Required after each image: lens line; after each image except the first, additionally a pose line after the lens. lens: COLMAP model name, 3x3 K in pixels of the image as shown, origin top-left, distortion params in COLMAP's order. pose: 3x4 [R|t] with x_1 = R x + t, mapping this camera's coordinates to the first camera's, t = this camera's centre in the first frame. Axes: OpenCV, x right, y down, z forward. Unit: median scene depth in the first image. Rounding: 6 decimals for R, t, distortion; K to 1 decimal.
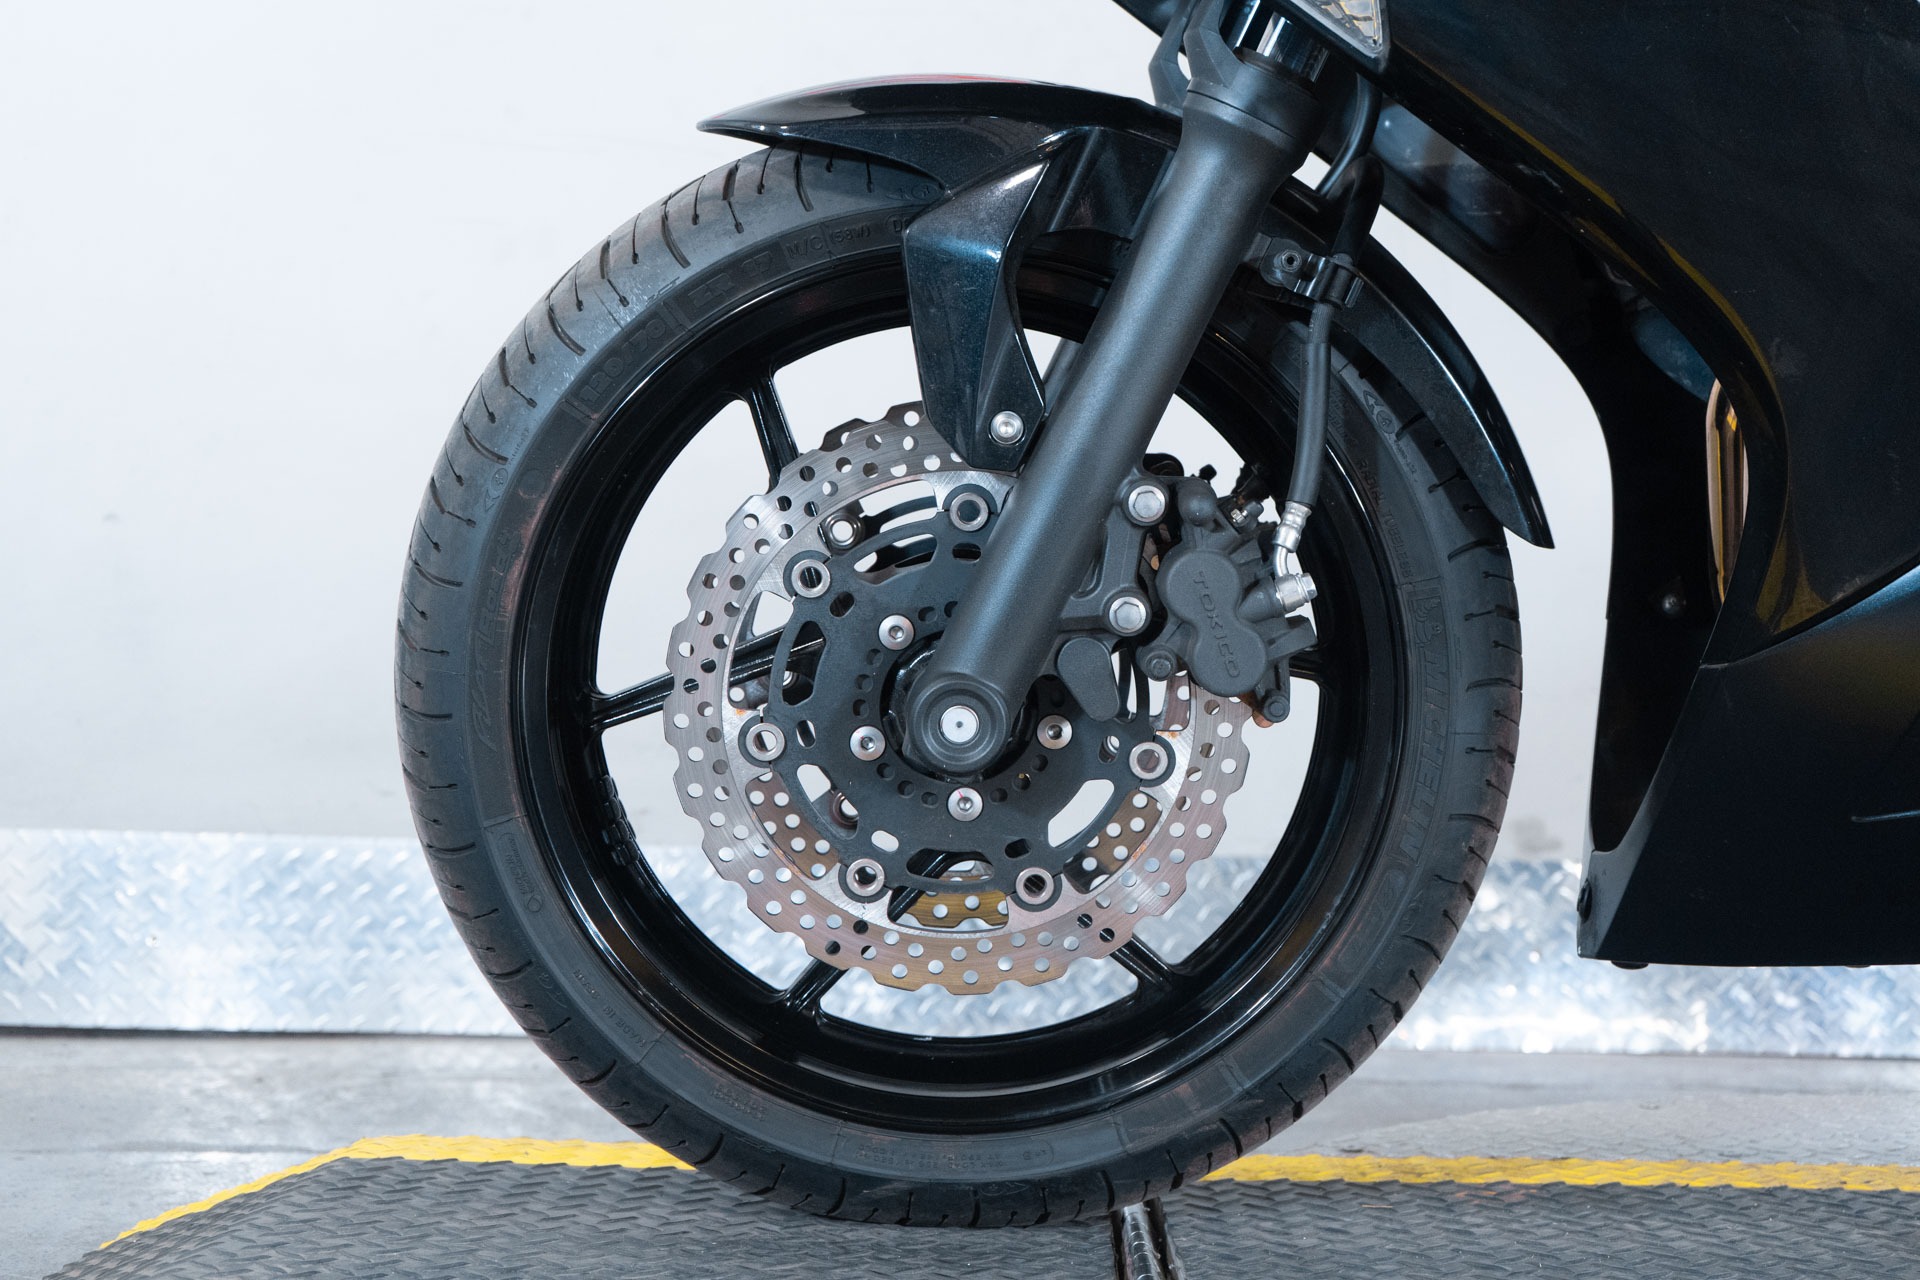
lens RADIAL K [[2771.6, 0, 964.8], [0, 2771.6, 575.8], [0, 0, 1]] dist [0.038268, 0.000000]
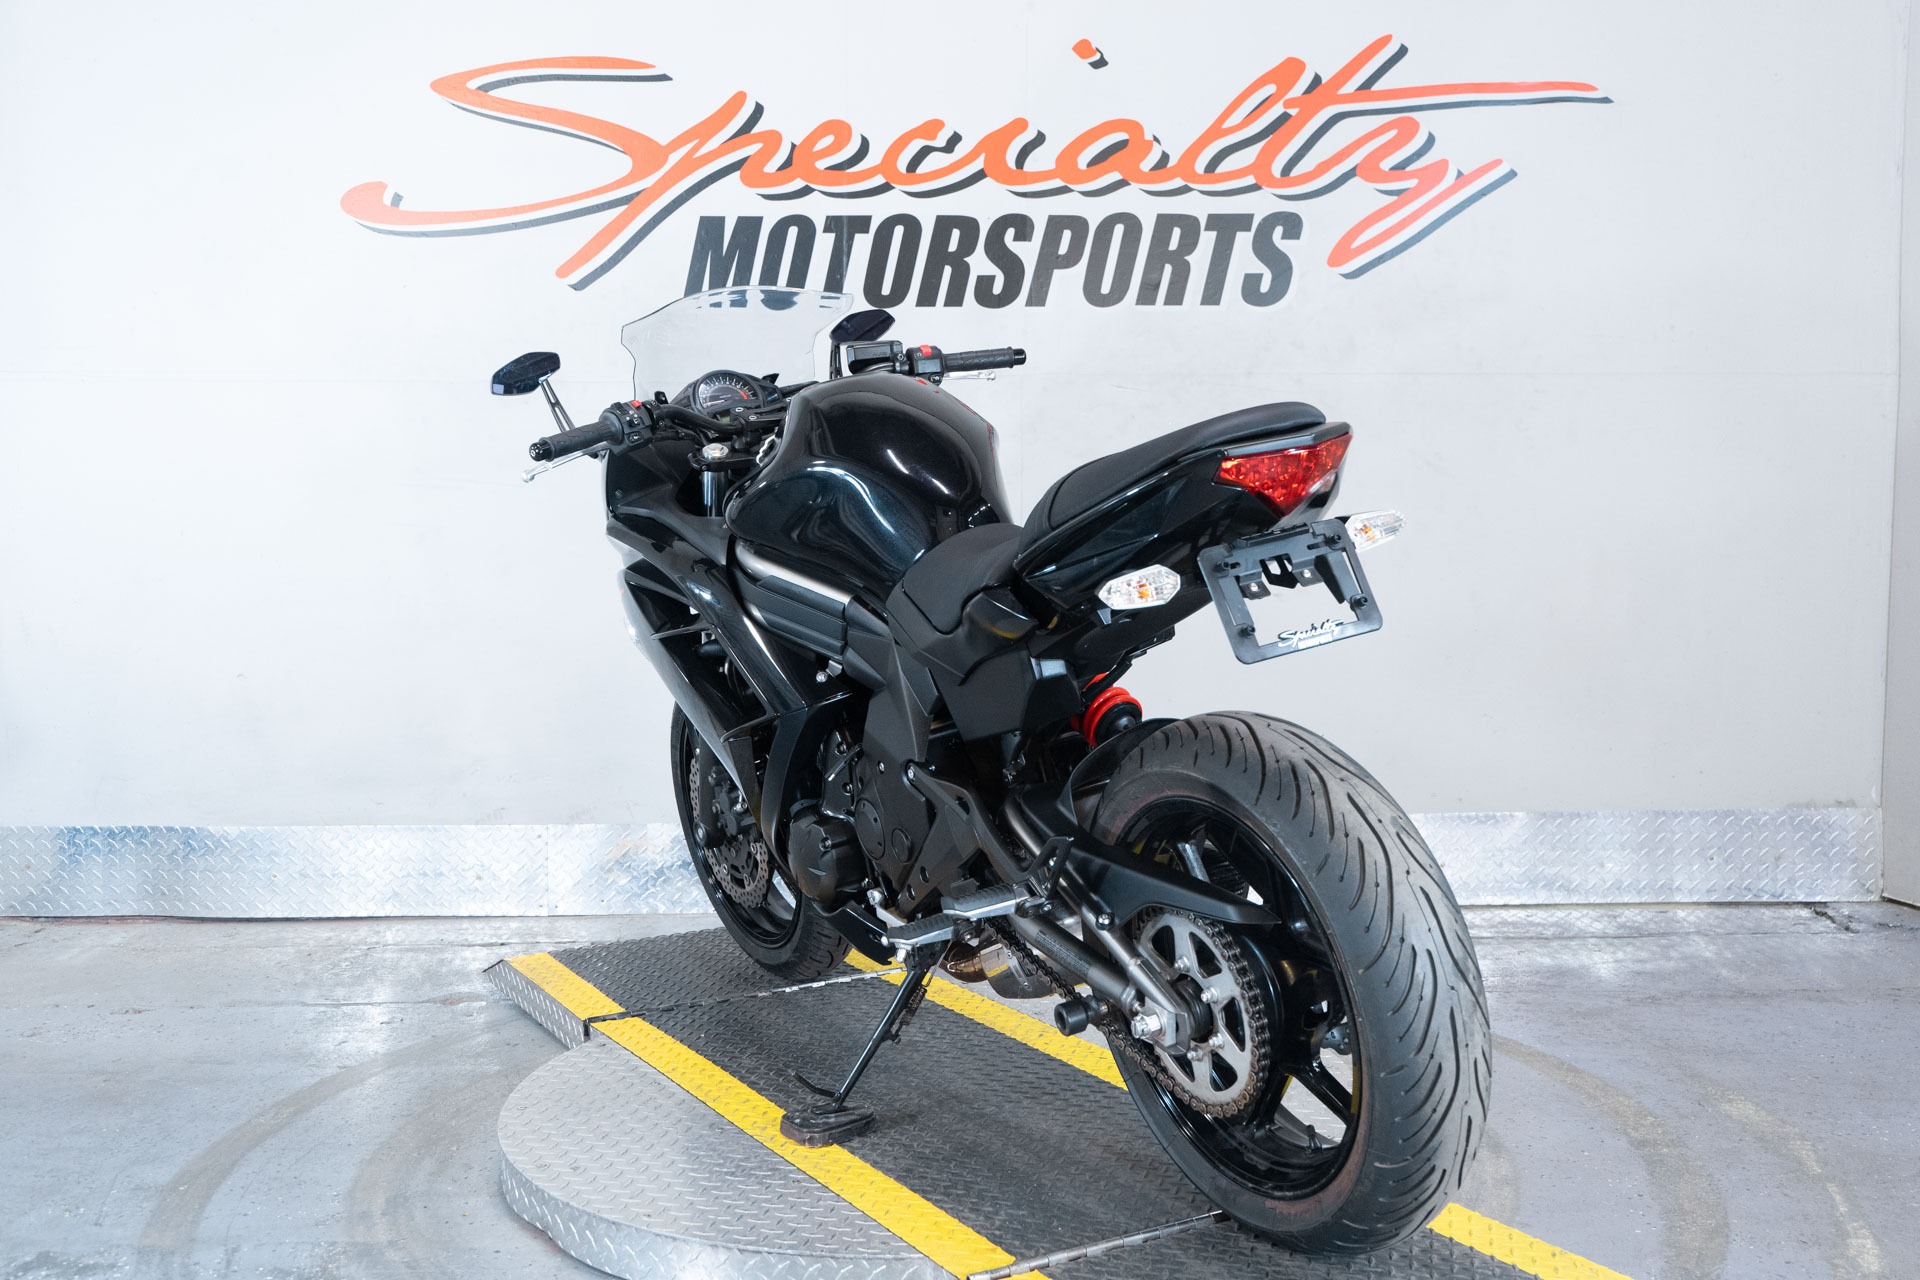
lens RADIAL K [[2080.6, 0, 969.0], [0, 2080.6, 634.2], [0, 0, 1]] dist [0.000661, 0.000000]
pose [[0.997696, -0.029586, -0.061045, 0.469079], [0.037315, 0.990859, 0.129638, -0.330113], [0.056651, -0.131617, 0.989681, -0.706968]]
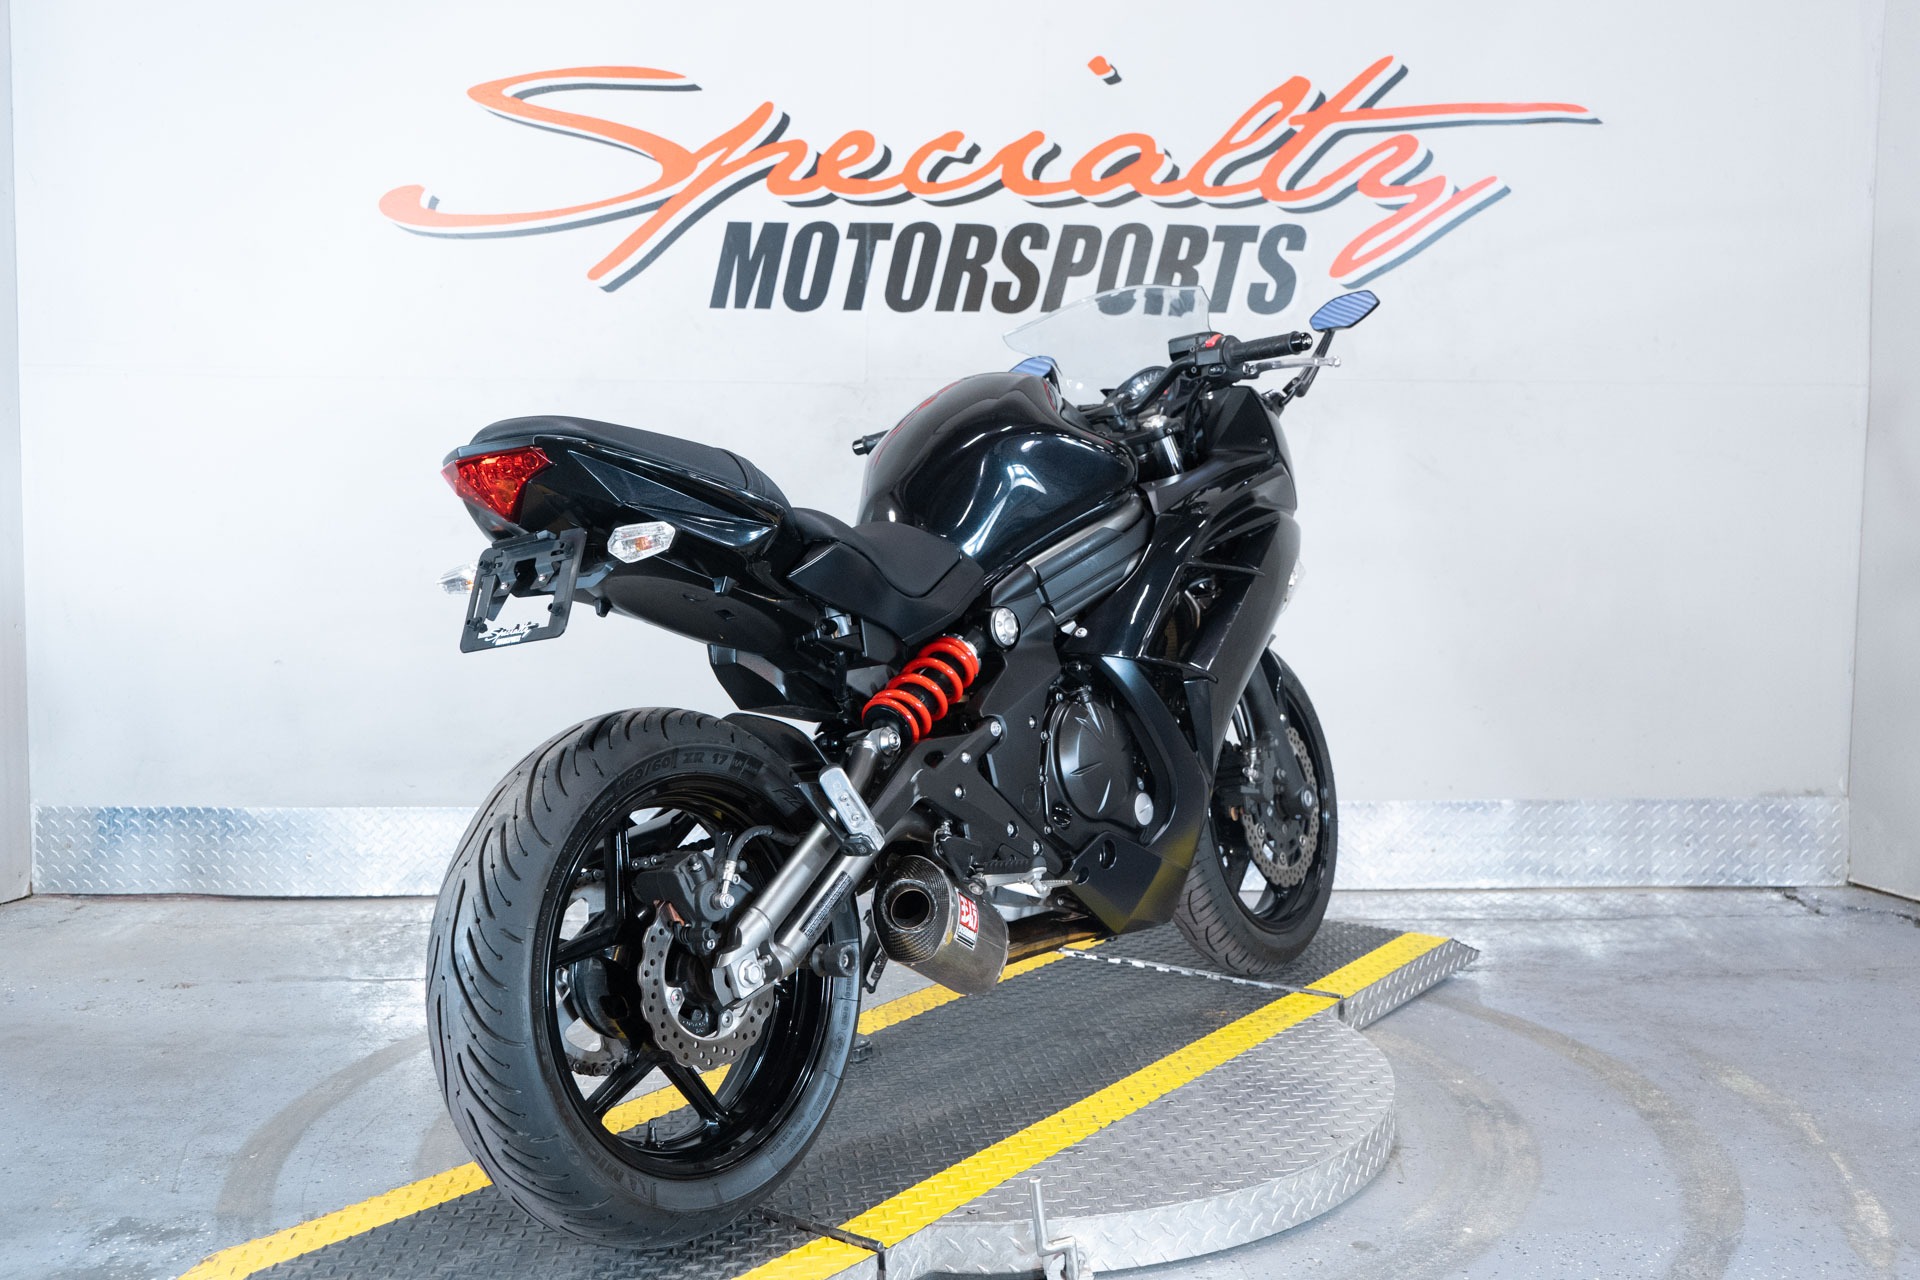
lens RADIAL K [[2000.7, 0, 967.5], [0, 2000.7, 634.3], [0, 0, 1]] dist [-0.002574, 0.000000]
pose [[0.999032, -0.022636, -0.037722, 0.401189], [0.027506, 0.990593, 0.134047, -0.332084], [0.034333, -0.134955, 0.990257, -0.712749]]
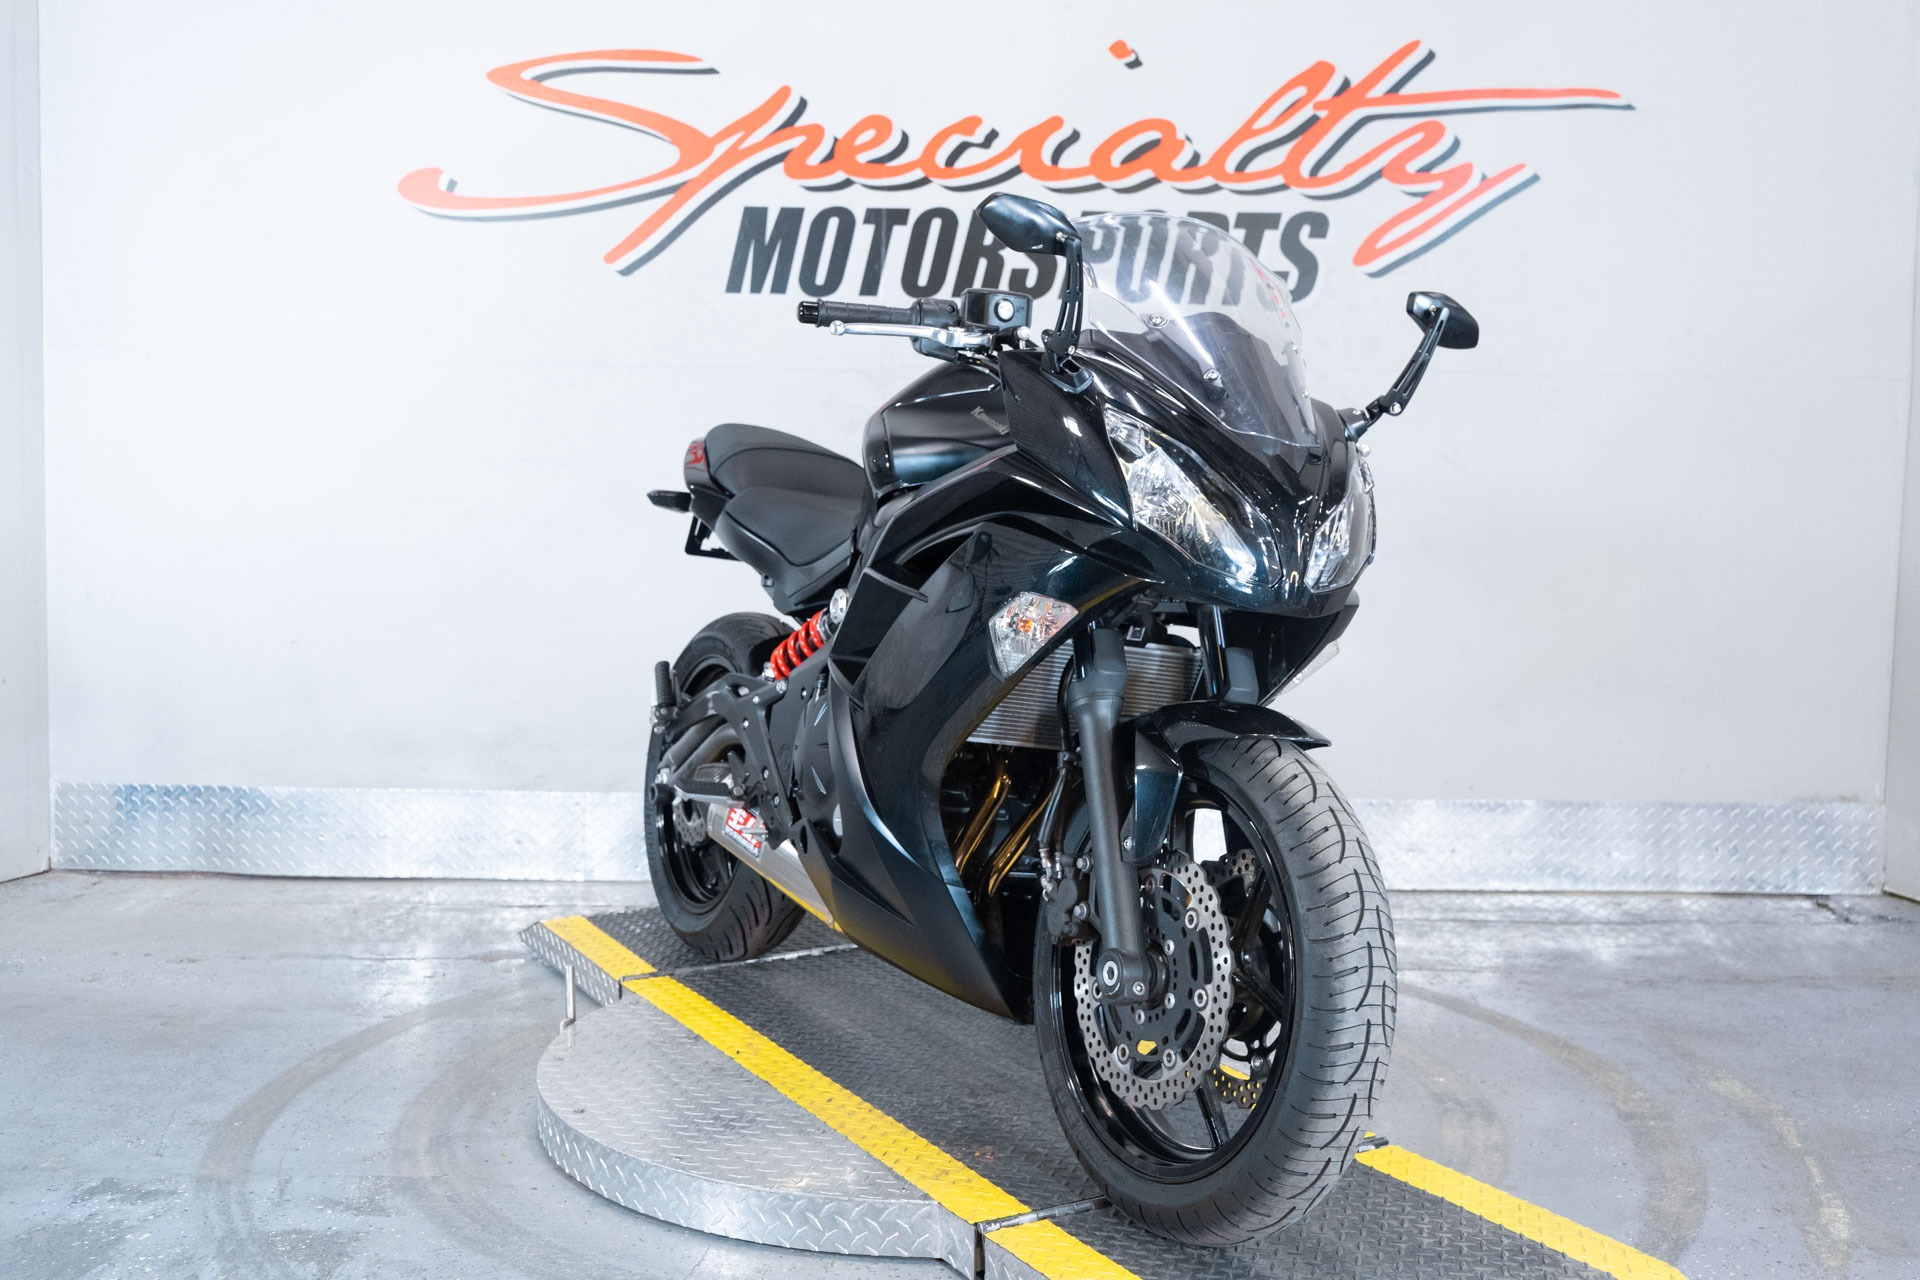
lens RADIAL K [[2080.6, 0, 965.0], [0, 2080.6, 631.1], [0, 0, 1]] dist [0.000661, 0.000000]
pose [[0.996826, -0.009045, -0.079101, 0.479596], [0.019642, 0.990755, 0.134236, -0.333909], [0.077156, -0.135364, 0.987787, -0.773385]]
